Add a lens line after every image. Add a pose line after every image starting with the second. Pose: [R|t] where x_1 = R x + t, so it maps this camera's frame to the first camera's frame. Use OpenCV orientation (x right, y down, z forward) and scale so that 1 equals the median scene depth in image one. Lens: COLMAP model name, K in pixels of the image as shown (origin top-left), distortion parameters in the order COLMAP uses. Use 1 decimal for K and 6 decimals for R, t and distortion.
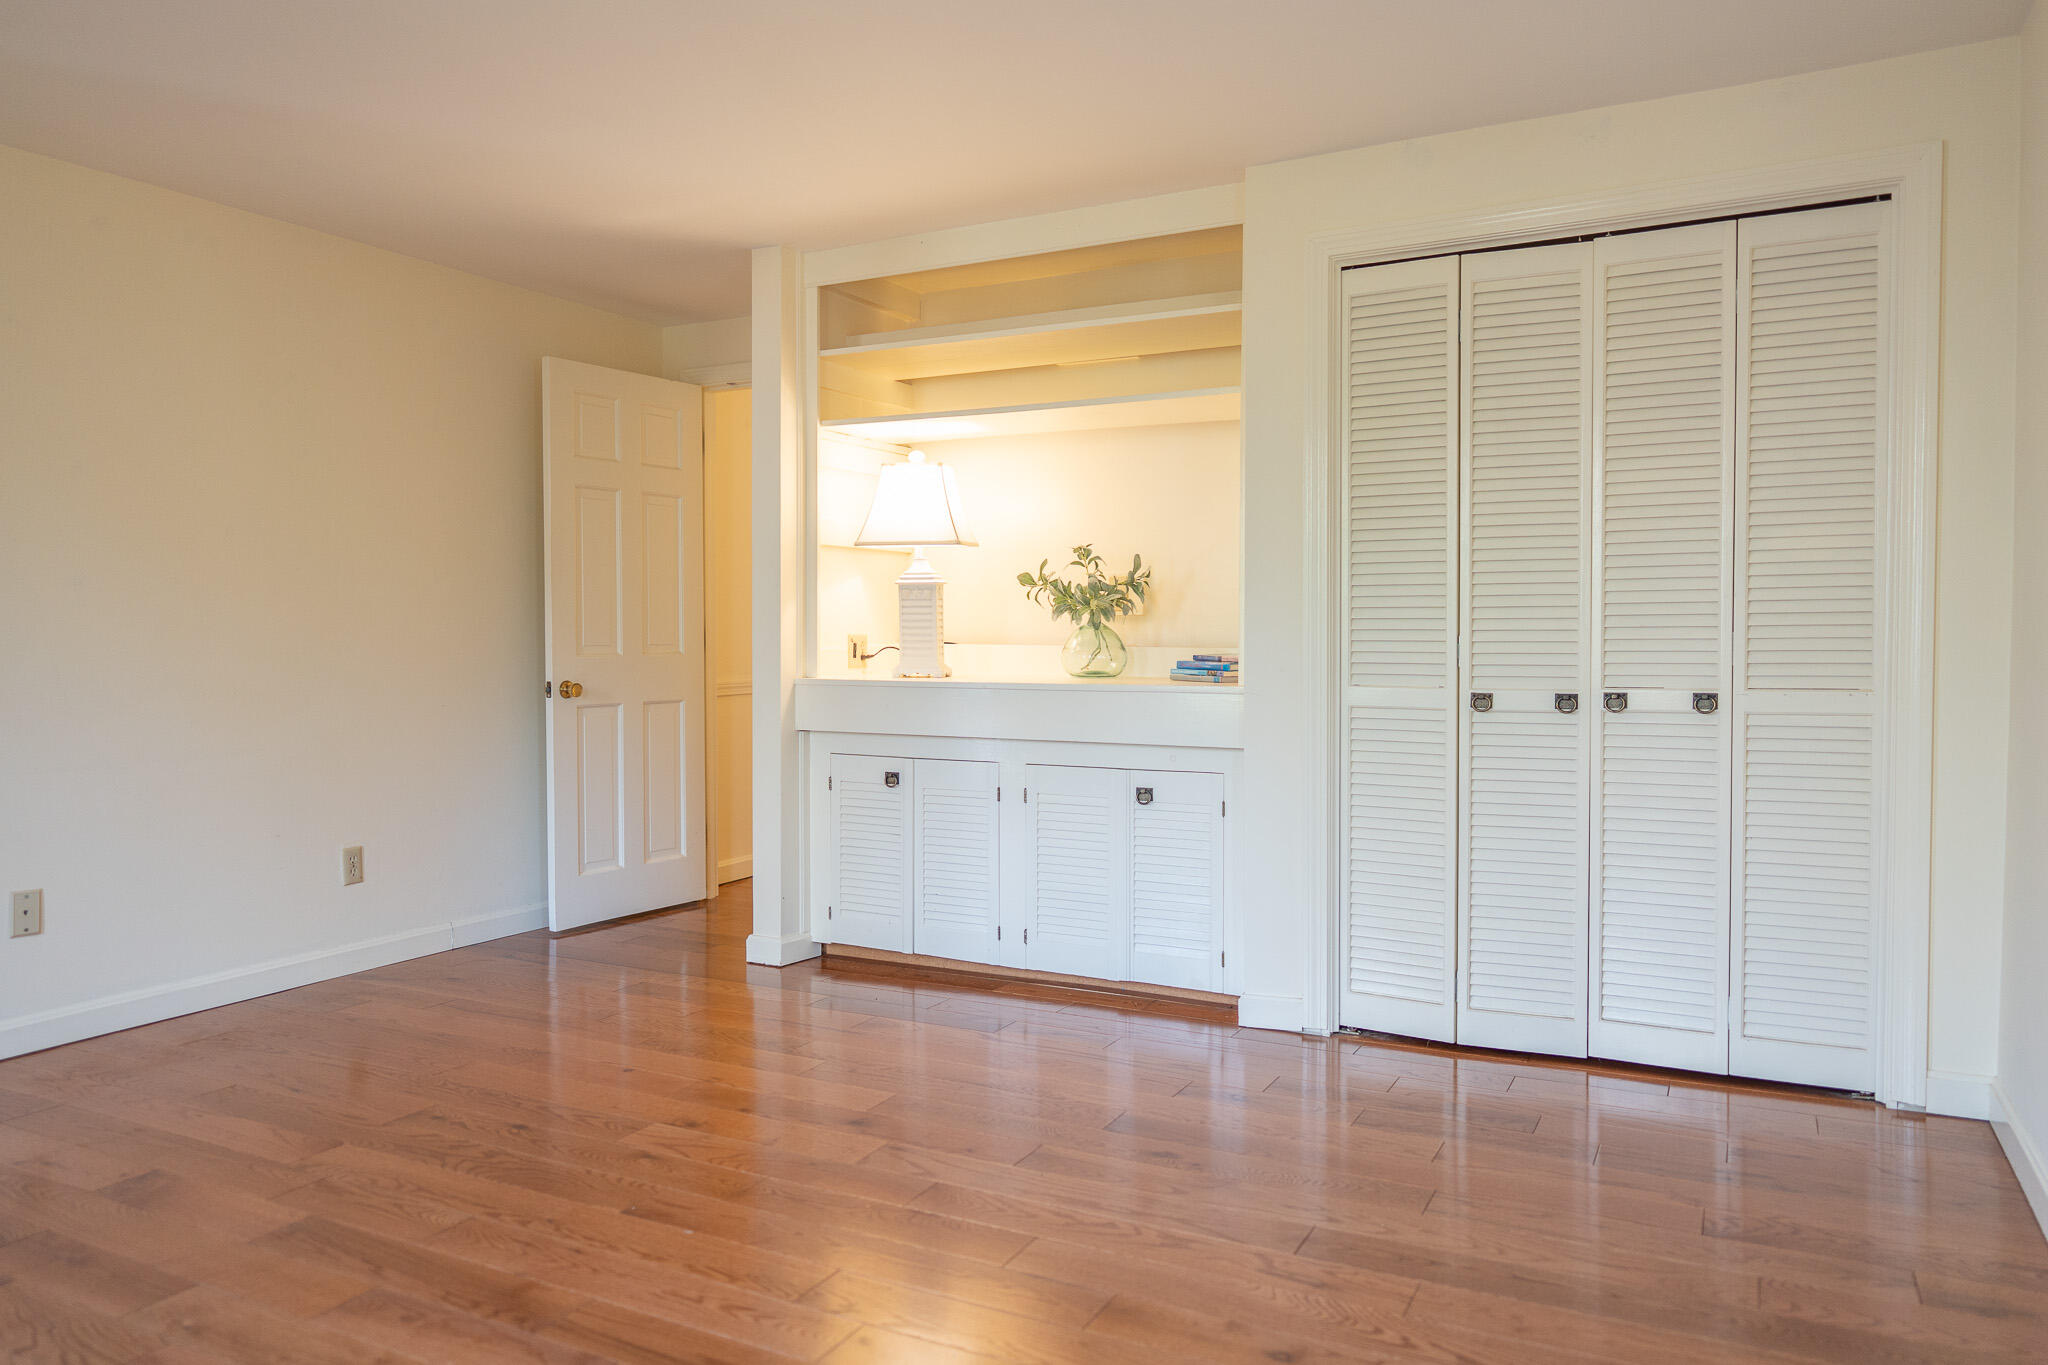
lens RADIAL K [[1356.9, 0, 1011.7], [0, 1356.9, 679.5], [0, 0, 1]] dist [-0.001234, 0.001327]
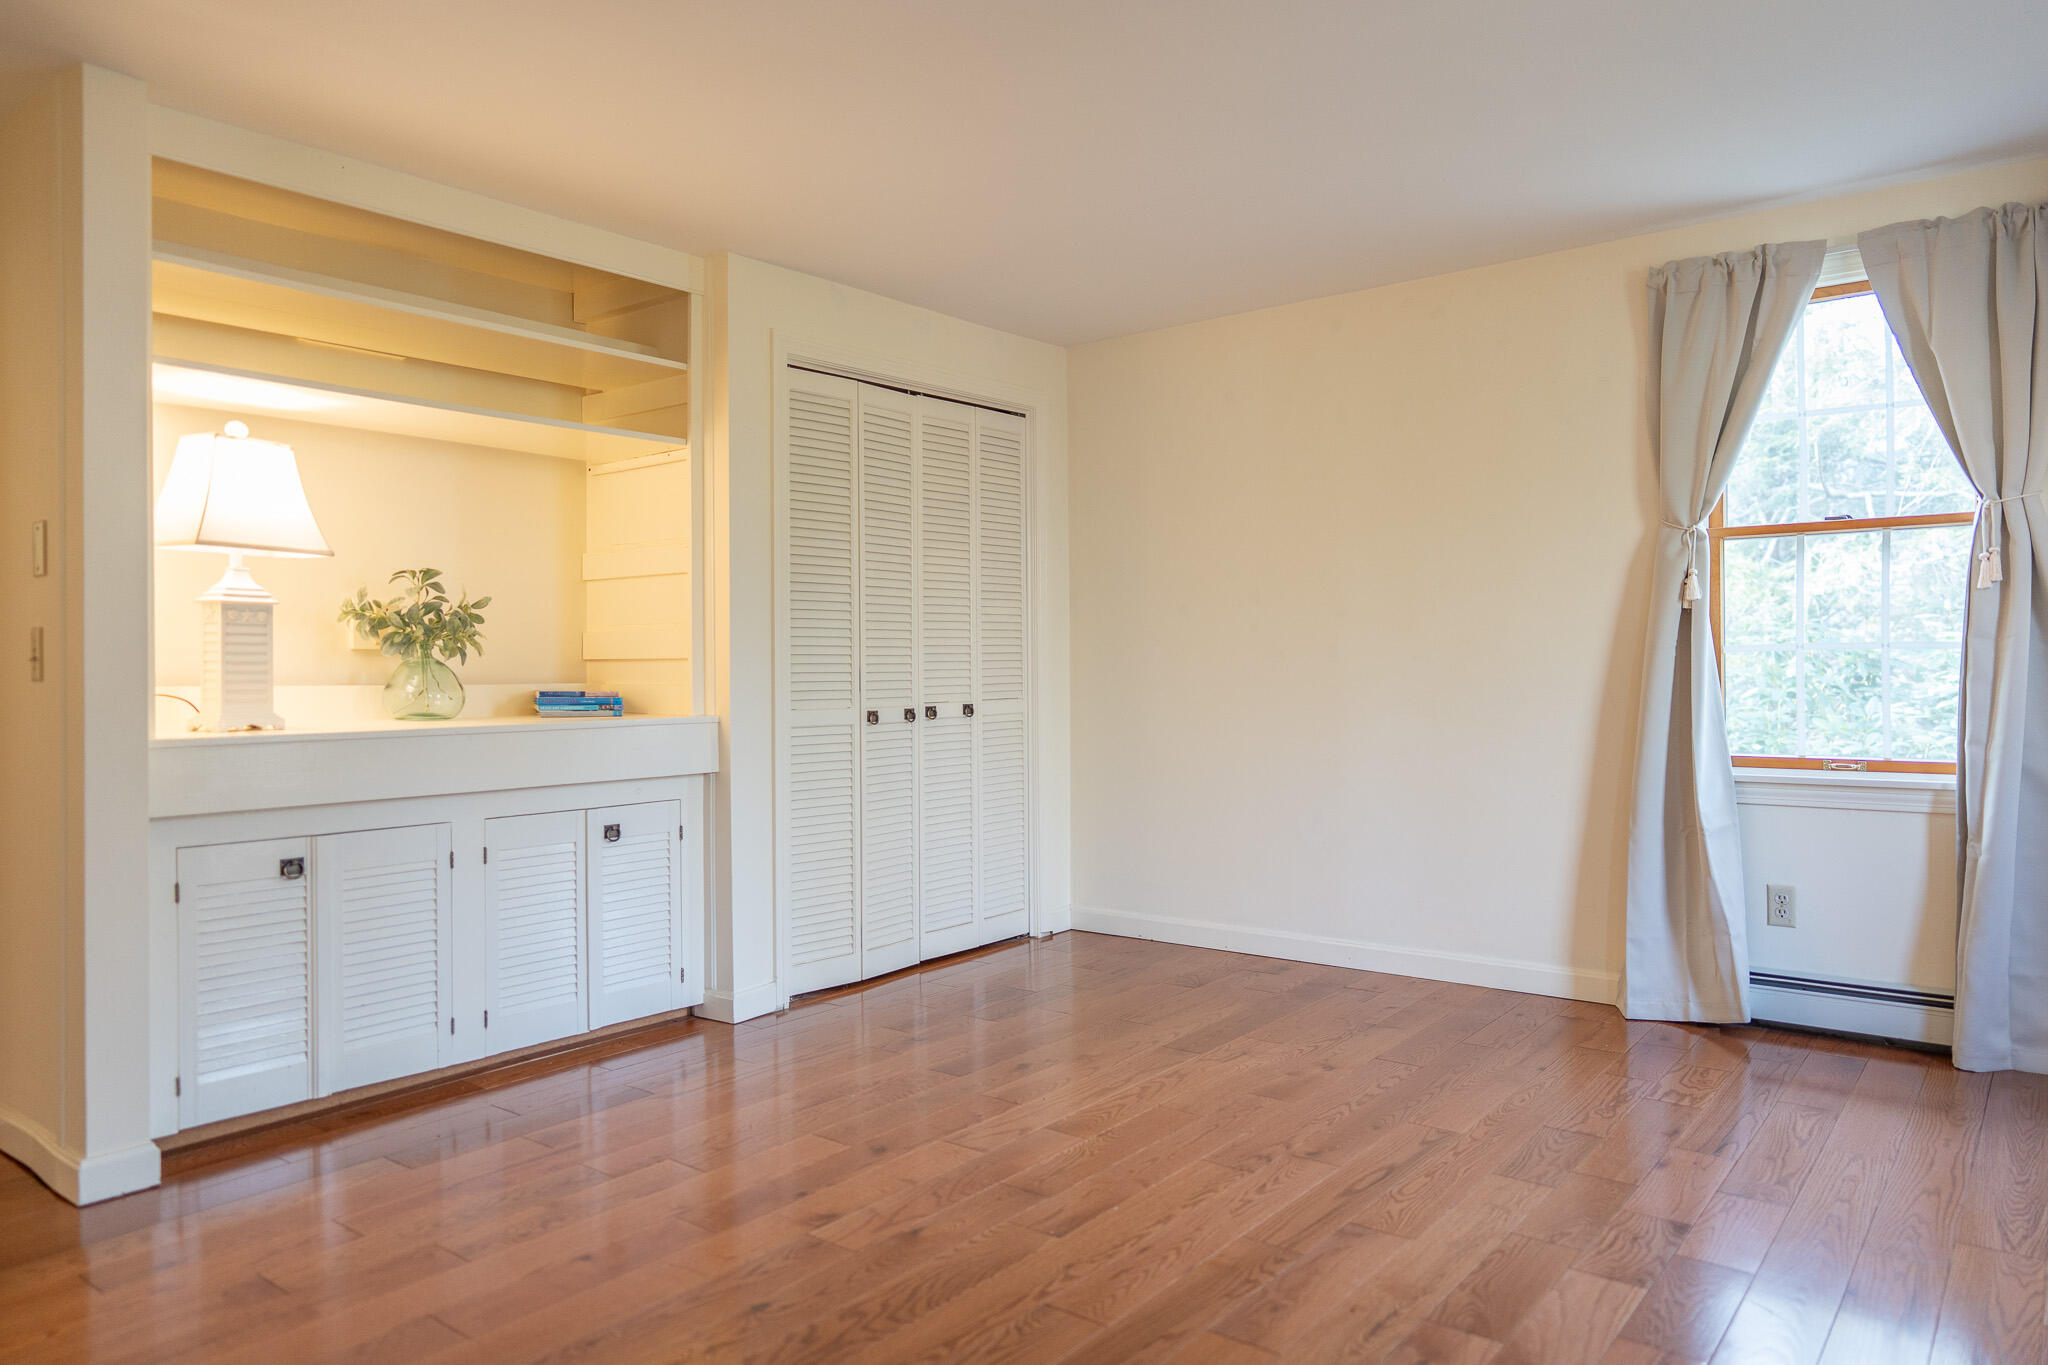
lens RADIAL K [[1356.9, 0, 1007.6], [0, 1356.9, 676.7], [0, 0, 1]] dist [-0.001234, 0.001327]
pose [[0.195409, -0.007832, 0.980691, -0.731734], [0.042364, 0.999102, -0.000463, -0.013558], [-0.979806, 0.041636, 0.195565, 0.471114]]
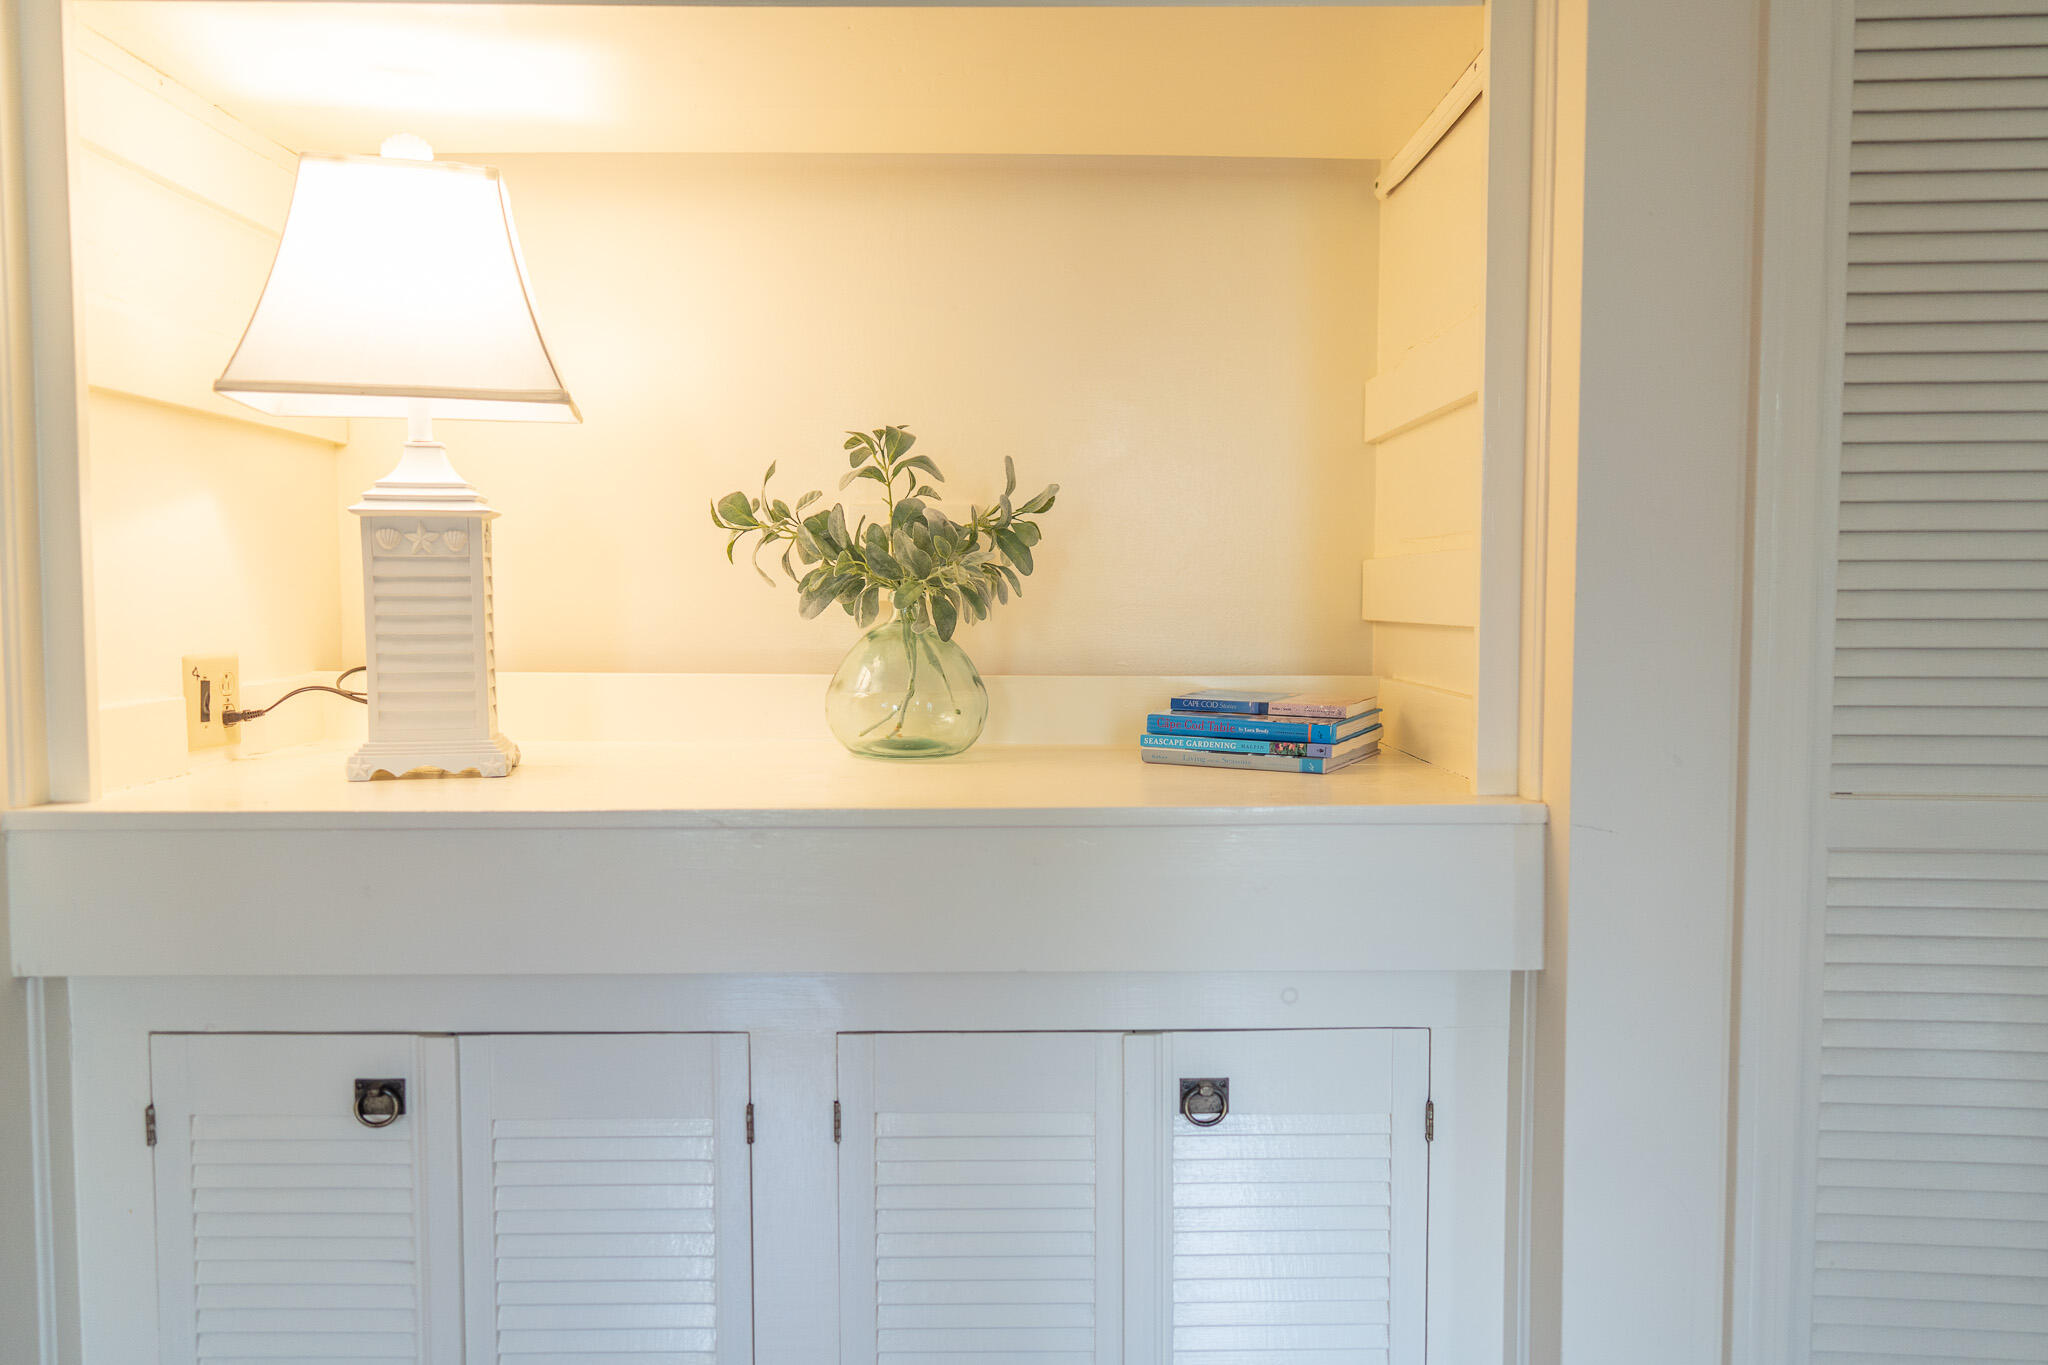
lens RADIAL K [[1356.9, 0, 1039.4], [0, 1356.9, 684.5], [0, 0, 1]] dist [-0.001234, 0.001327]
pose [[0.876150, -0.030352, 0.481082, -0.103037], [0.019627, 0.999434, 0.027311, -0.033866], [-0.481638, -0.014486, 0.876250, 0.632890]]
